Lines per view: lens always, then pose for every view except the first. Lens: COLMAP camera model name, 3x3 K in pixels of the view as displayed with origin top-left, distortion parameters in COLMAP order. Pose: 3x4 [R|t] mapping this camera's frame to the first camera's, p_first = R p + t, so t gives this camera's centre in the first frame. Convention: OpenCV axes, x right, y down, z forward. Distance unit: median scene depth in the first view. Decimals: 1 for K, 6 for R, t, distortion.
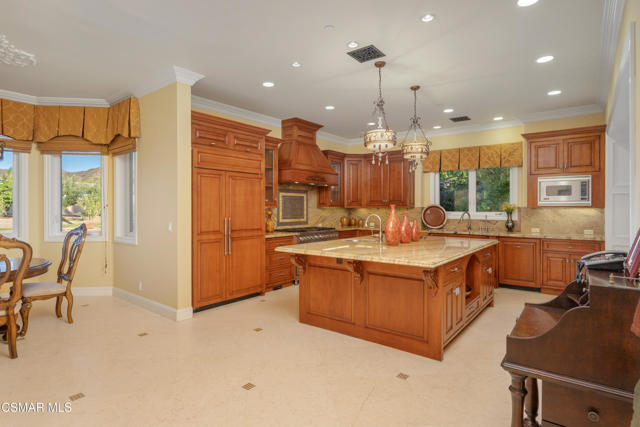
lens RADIAL K [[343.4, 0, 320.0], [0, 343.4, 213.5], [0, 0, 1]] dist [0.000508, 0.000363]
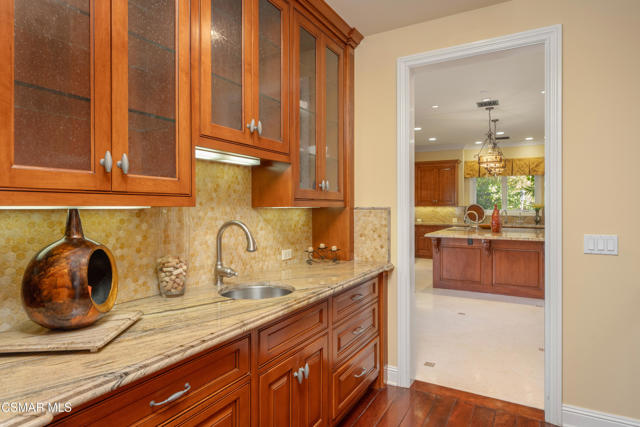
lens RADIAL K [[366.0, 0, 320.0], [0, 366.0, 213.5], [0, 0, 1]] dist [-0.002945, -0.000417]
pose [[0.989621, -0.004798, 0.143621, -0.505278], [0.004450, 0.999986, 0.002743, 0.004019], [-0.143633, -0.002075, 0.989629, -0.291183]]
